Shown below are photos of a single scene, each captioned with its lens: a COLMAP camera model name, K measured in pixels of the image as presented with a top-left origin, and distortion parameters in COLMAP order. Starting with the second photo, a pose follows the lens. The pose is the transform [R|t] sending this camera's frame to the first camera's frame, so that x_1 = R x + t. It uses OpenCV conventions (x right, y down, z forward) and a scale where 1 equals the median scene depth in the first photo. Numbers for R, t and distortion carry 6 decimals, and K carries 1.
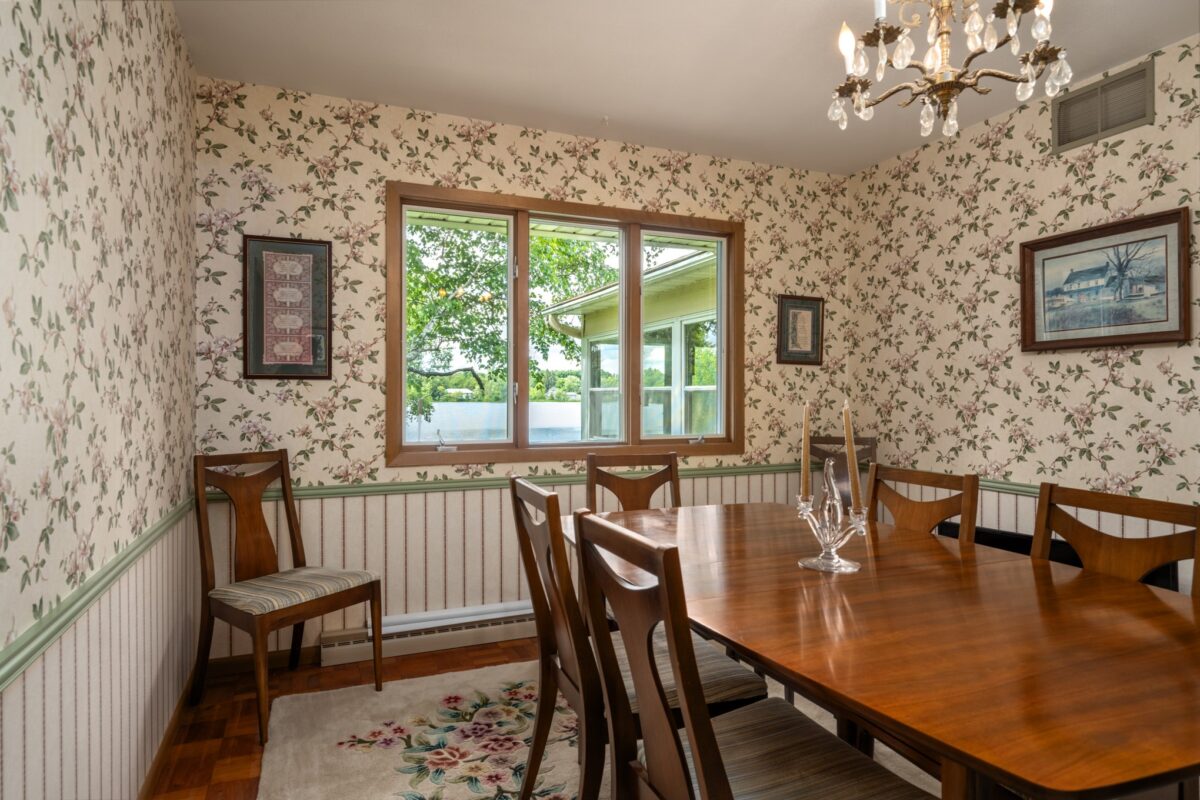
lens RADIAL K [[805.7, 0, 600.1], [0, 805.7, 395.2], [0, 0, 1]] dist [-0.001040, 0.000233]
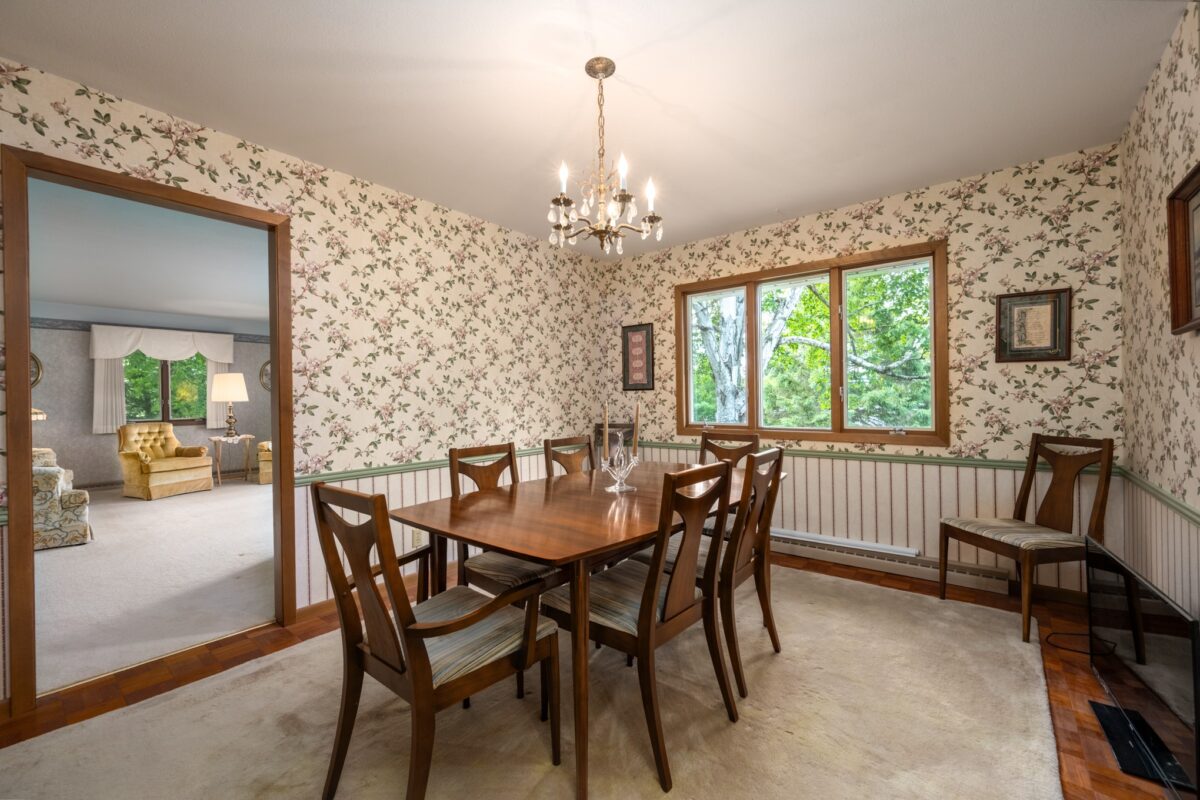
lens RADIAL K [[478.0, 0, 600.0], [0, 478.0, 400.0], [0, 0, 1]] dist [0.000518, -0.000071]
pose [[0.430299, -0.003025, -0.902681, 0.572788], [0.012389, 0.999920, 0.002555, 0.000851], [0.902601, -0.012283, 0.430302, 0.286330]]
